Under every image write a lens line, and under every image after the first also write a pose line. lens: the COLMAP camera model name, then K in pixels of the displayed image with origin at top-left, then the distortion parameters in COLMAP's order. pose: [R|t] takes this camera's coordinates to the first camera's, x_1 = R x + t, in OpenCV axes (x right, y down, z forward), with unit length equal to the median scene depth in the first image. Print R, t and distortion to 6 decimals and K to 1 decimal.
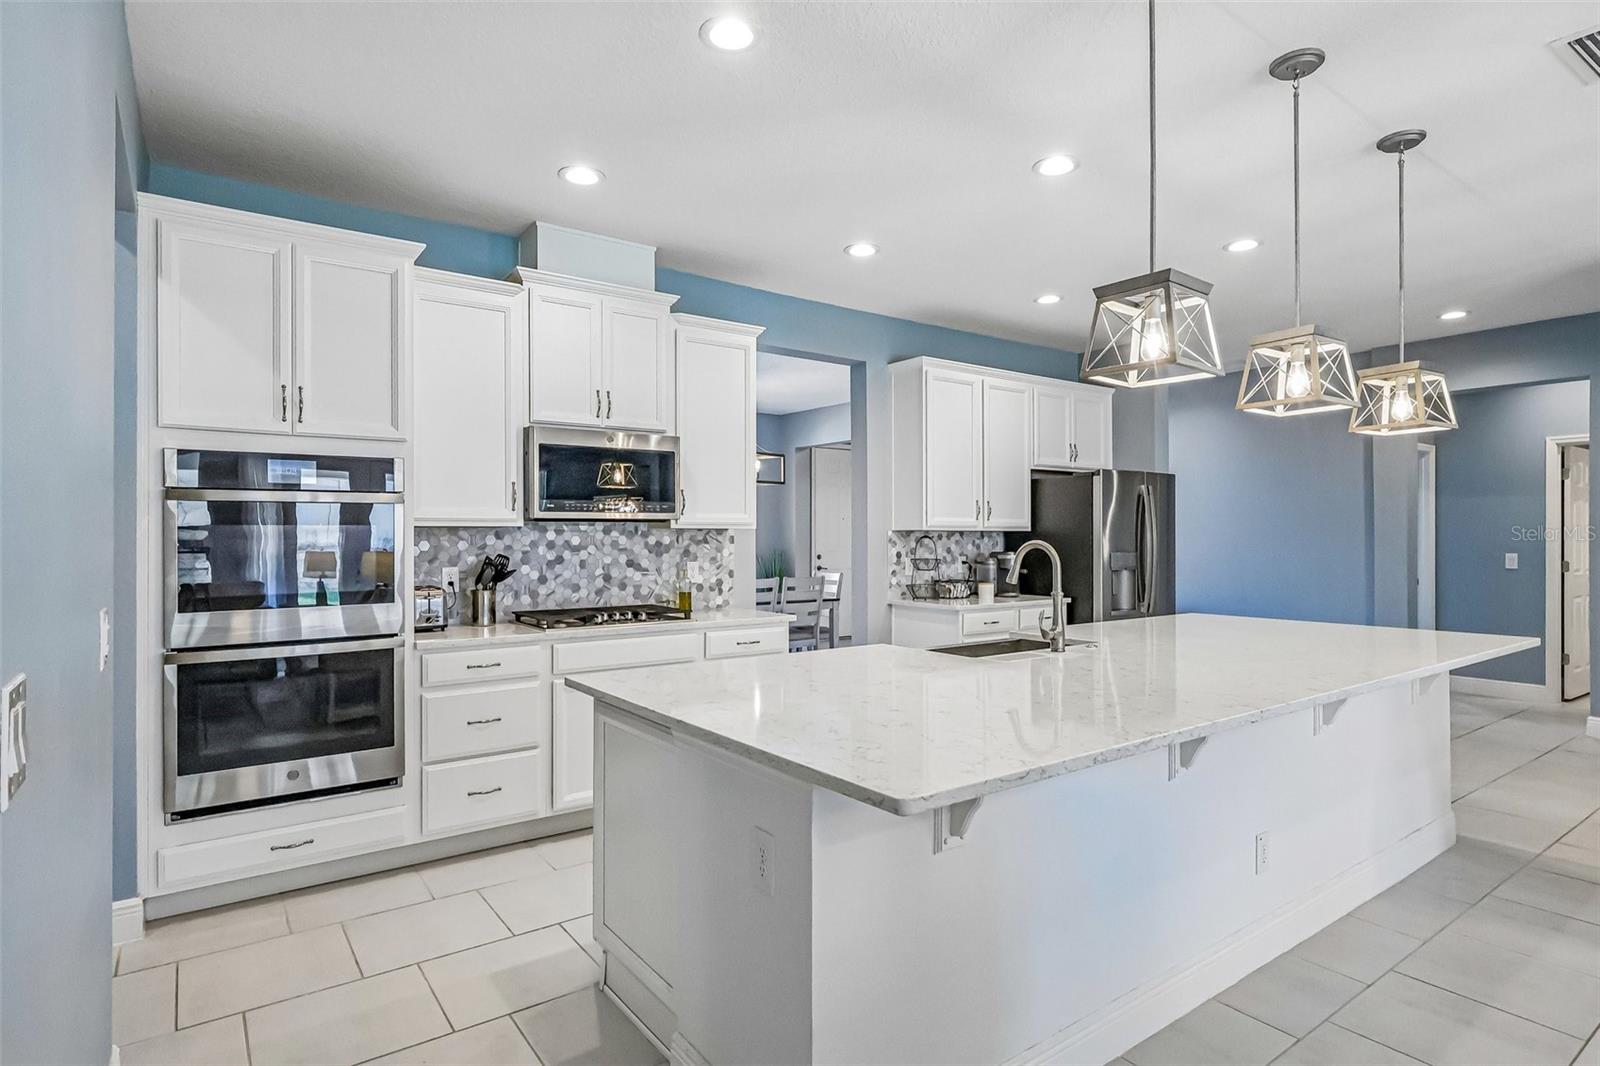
lens RADIAL K [[843.5, 0, 793.6], [0, 843.5, 533.6], [0, 0, 1]] dist [-0.000524, -0.000177]
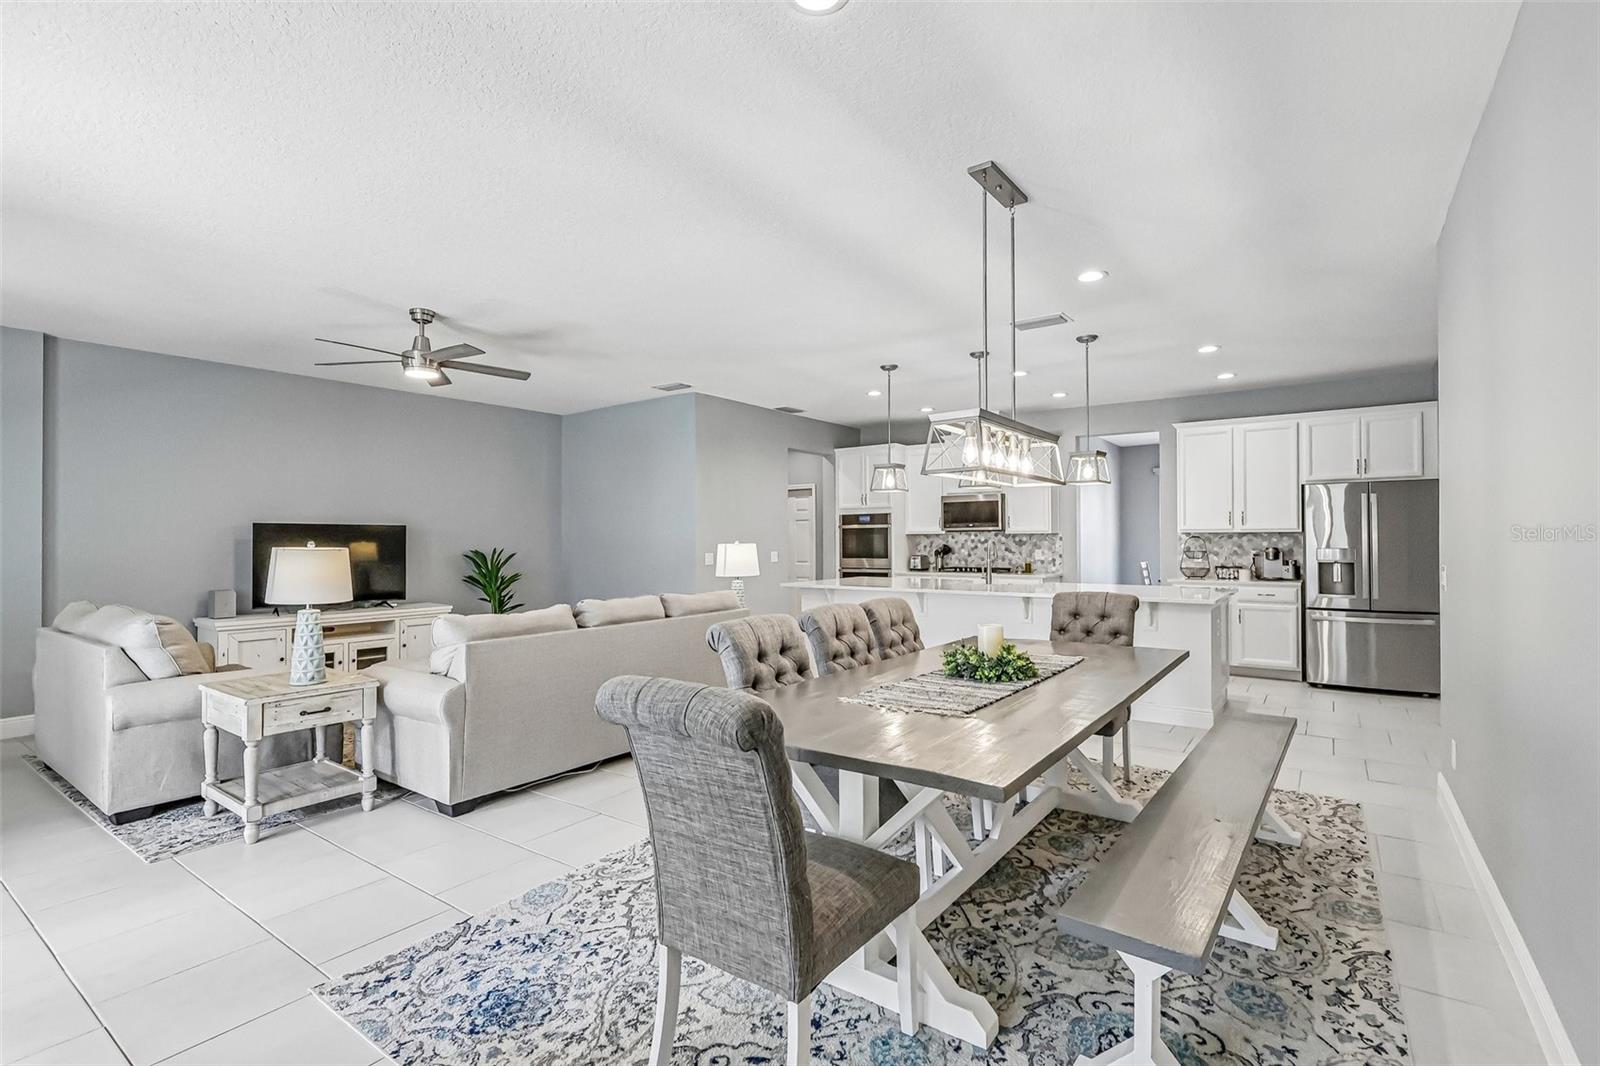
lens RADIAL K [[745.3, 0, 794.6], [0, 745.3, 524.5], [0, 0, 1]] dist [-0.005193, -0.000312]
pose [[0.304761, -0.018761, -0.952244, 1.545076], [0.008515, 0.999820, -0.016973, -0.002105], [0.952391, -0.002936, 0.304865, -0.142969]]
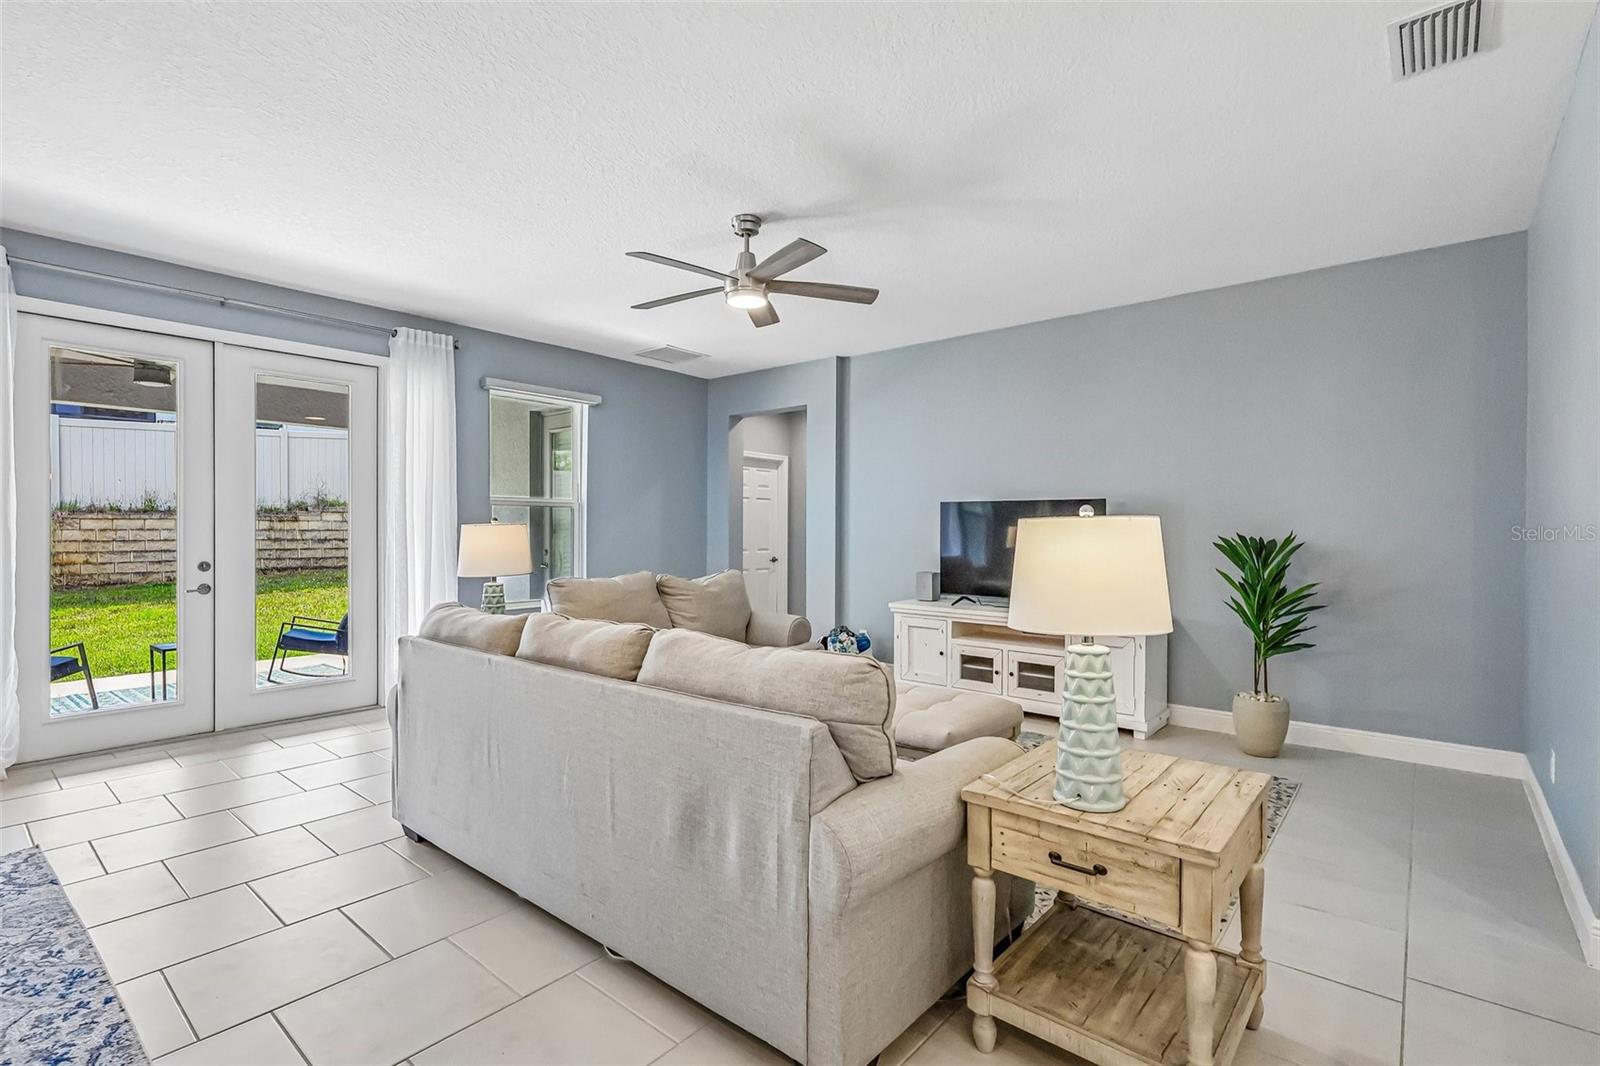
lens RADIAL K [[745.3, 0, 811.5], [0, 745.3, 533.8], [0, 0, 1]] dist [-0.005193, -0.000312]
pose [[-0.970645, 0.003346, -0.240495, 0.460756], [0.003328, 0.999994, 0.000480, 0.015982], [0.240496, -0.000335, -0.970650, 0.511727]]
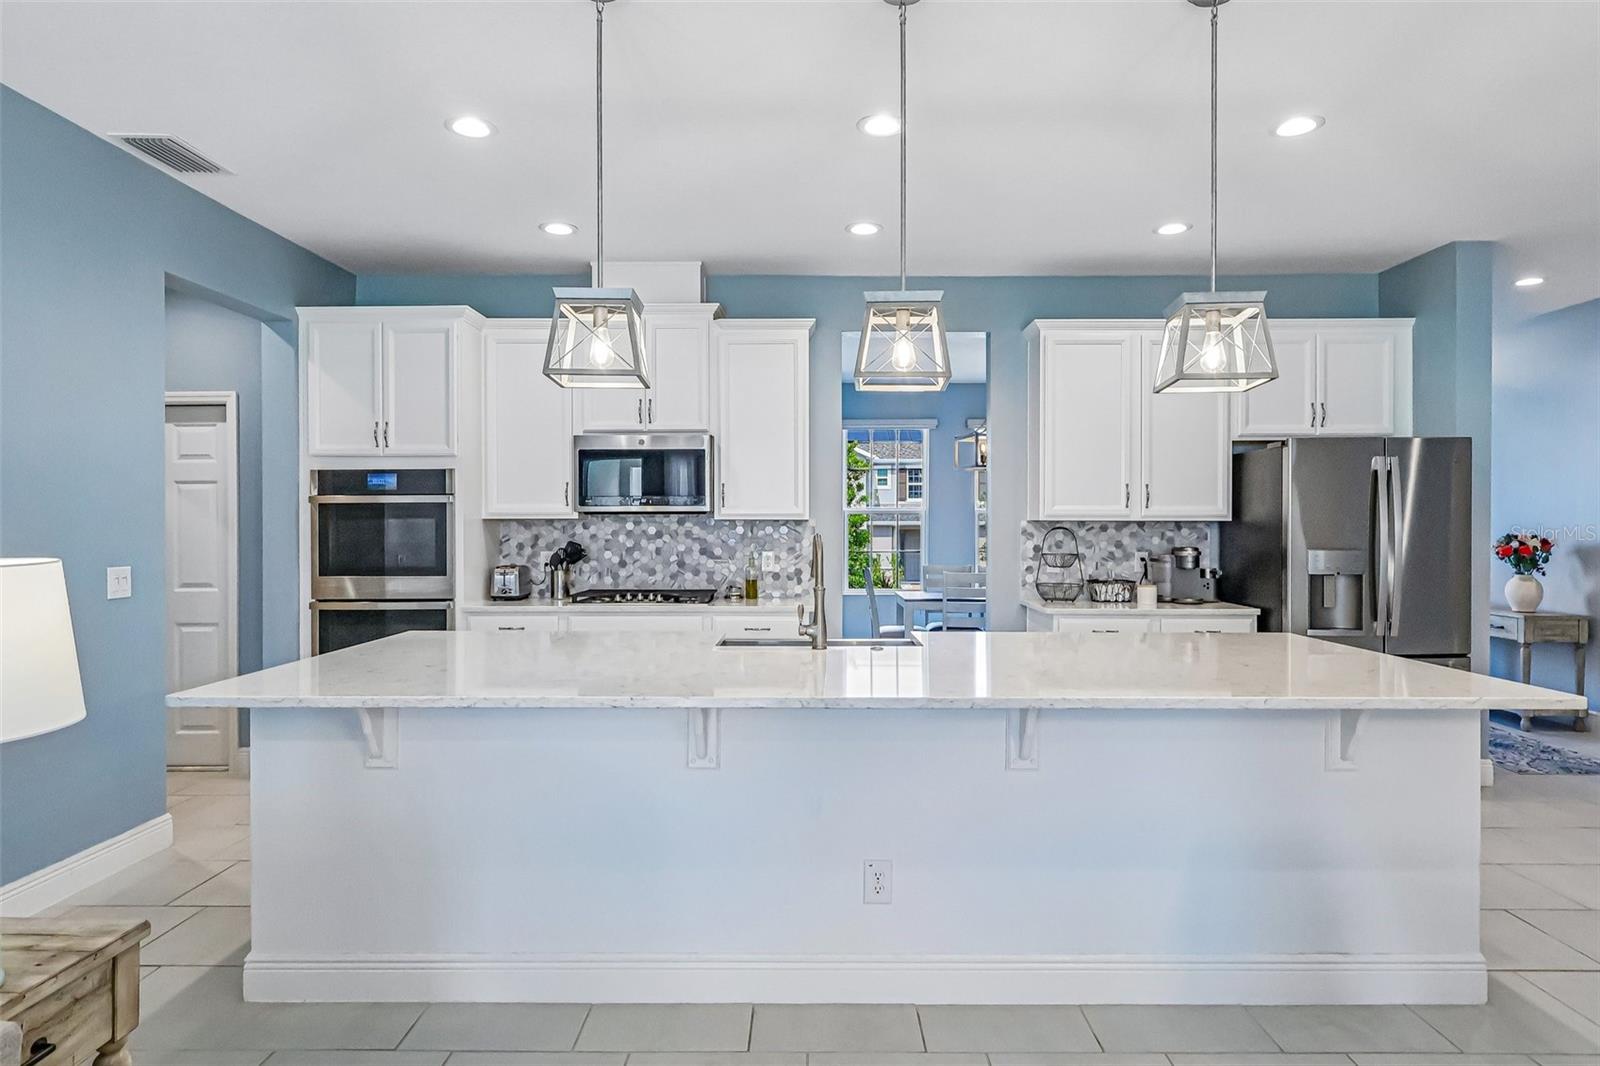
lens RADIAL K [[954.7, 0, 802.0], [0, 954.7, 527.5], [0, 0, 1]] dist [-0.002914, -0.001398]
pose [[0.802378, 0.005341, -0.596792, 0.658733], [0.000538, 0.999953, 0.009672, -0.007782], [0.596816, -0.008082, 0.802338, 0.082959]]
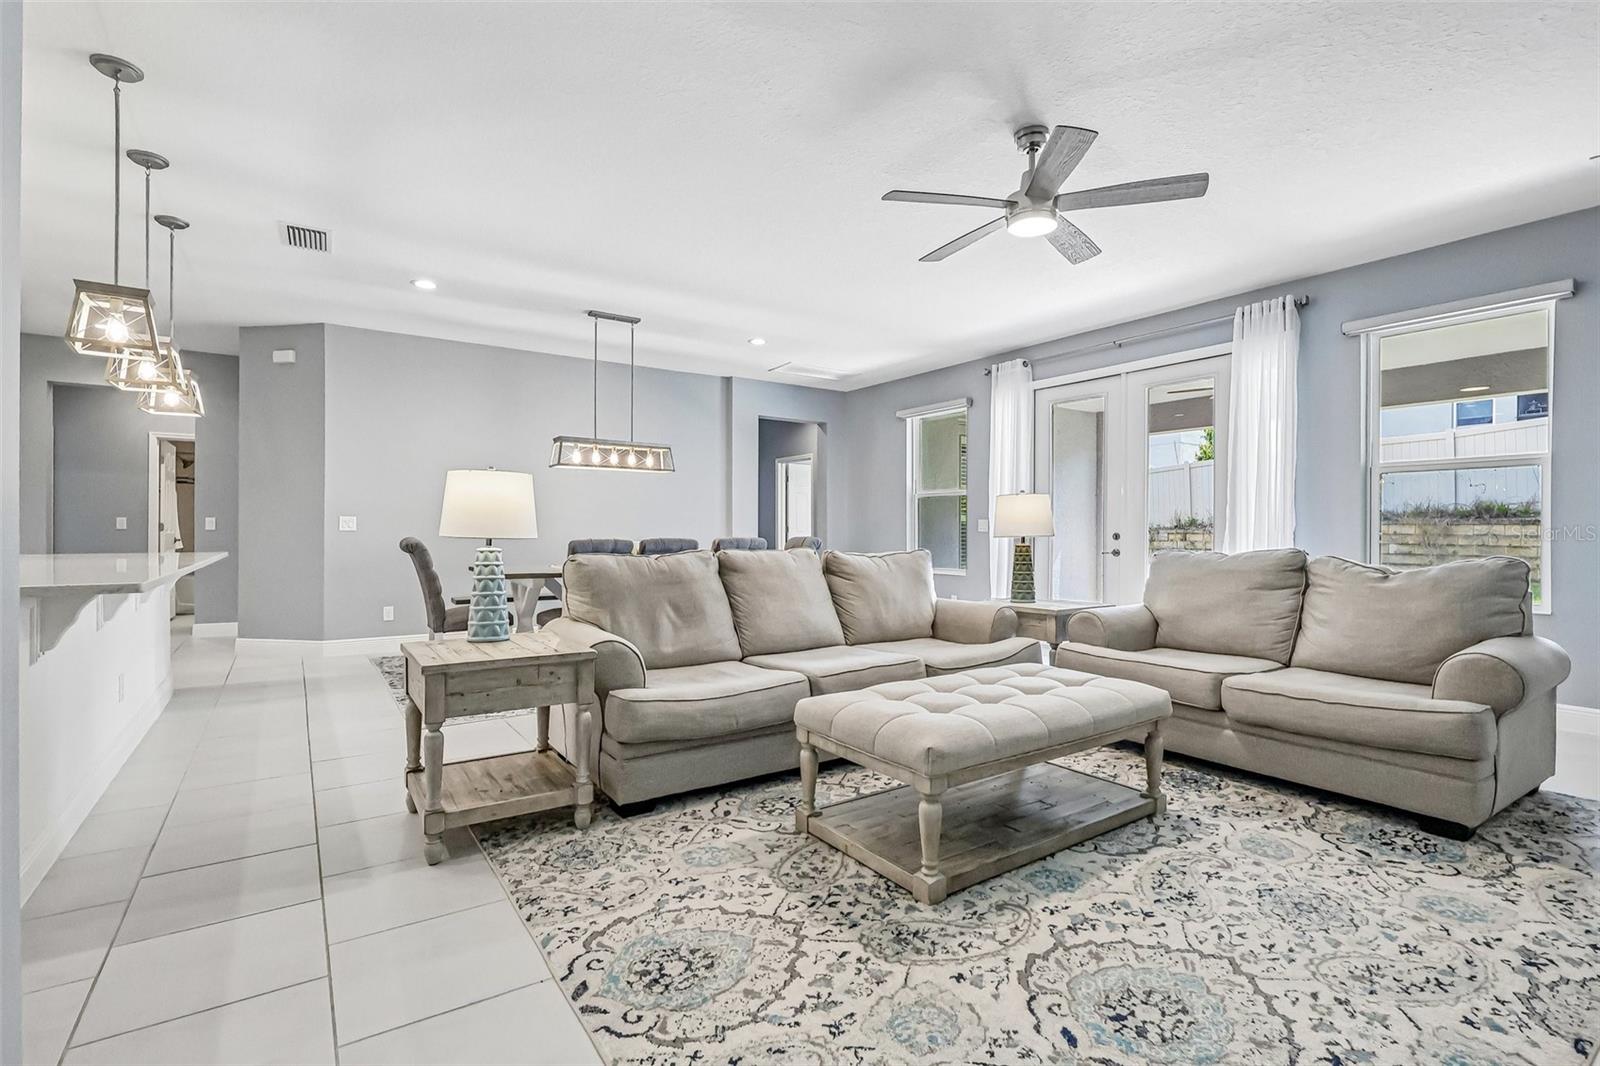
lens RADIAL K [[745.3, 0, 807.5], [0, 745.3, 534.9], [0, 0, 1]] dist [-0.005193, -0.000312]
pose [[0.023437, -0.000650, 0.999725, -0.427101], [-0.011439, 0.999934, 0.000918, 0.060573], [-0.999660, -0.011457, 0.023428, -0.131824]]
